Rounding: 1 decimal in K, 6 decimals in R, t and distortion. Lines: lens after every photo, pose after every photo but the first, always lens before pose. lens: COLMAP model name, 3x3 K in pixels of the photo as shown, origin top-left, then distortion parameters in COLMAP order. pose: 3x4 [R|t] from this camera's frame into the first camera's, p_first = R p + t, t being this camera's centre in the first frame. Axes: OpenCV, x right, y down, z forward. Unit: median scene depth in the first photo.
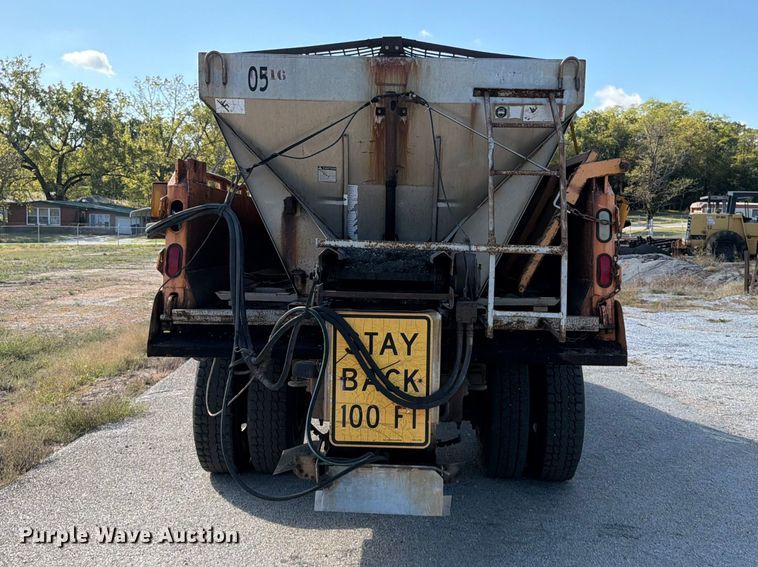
lens RADIAL K [[814.1, 0, 416.0], [0, 814.1, 268.4], [0, 0, 1]] dist [0.172588, -0.004403]
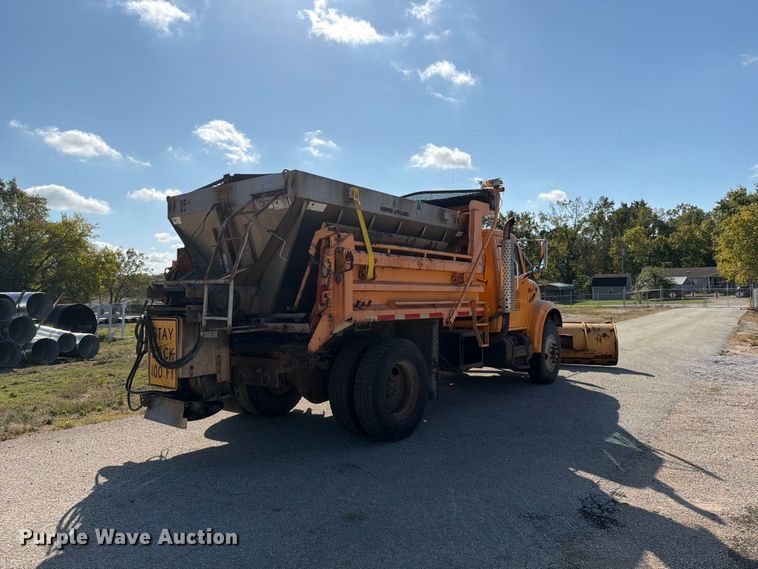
lens RADIAL K [[537.2, 0, 379.0], [0, 537.2, 284.5], [0, 0, 1]] dist [0.086769, -0.109338]
pose [[0.794127, -0.044726, -0.606103, 1.124176], [-0.000162, 0.997273, -0.073804, 0.069426], [0.607751, 0.058708, 0.791954, 0.283975]]
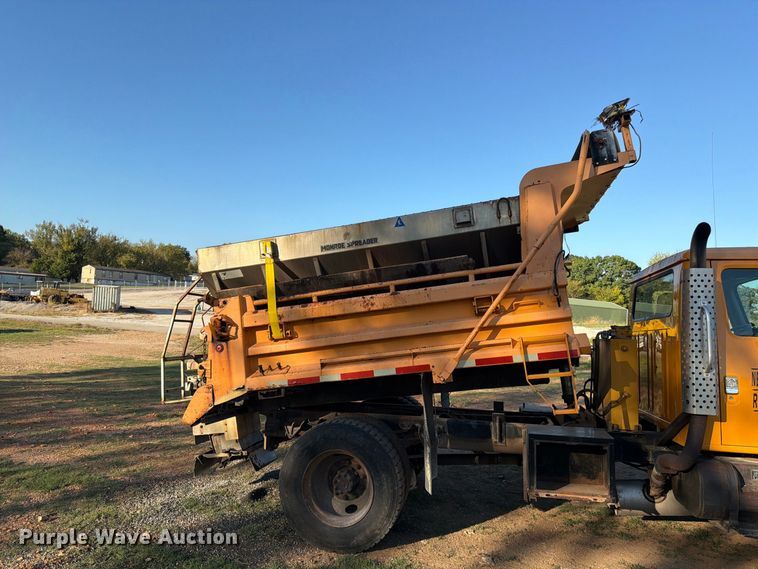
lens RADIAL K [[500.1, 0, 379.0], [0, 500.1, 284.5], [0, 0, 1]] dist [0.100120, -0.077445]
pose [[-0.195704, -0.124863, -0.972681, 1.350669], [0.070875, 0.987466, -0.141021, 0.010966], [0.978098, -0.096537, -0.184402, 1.794866]]
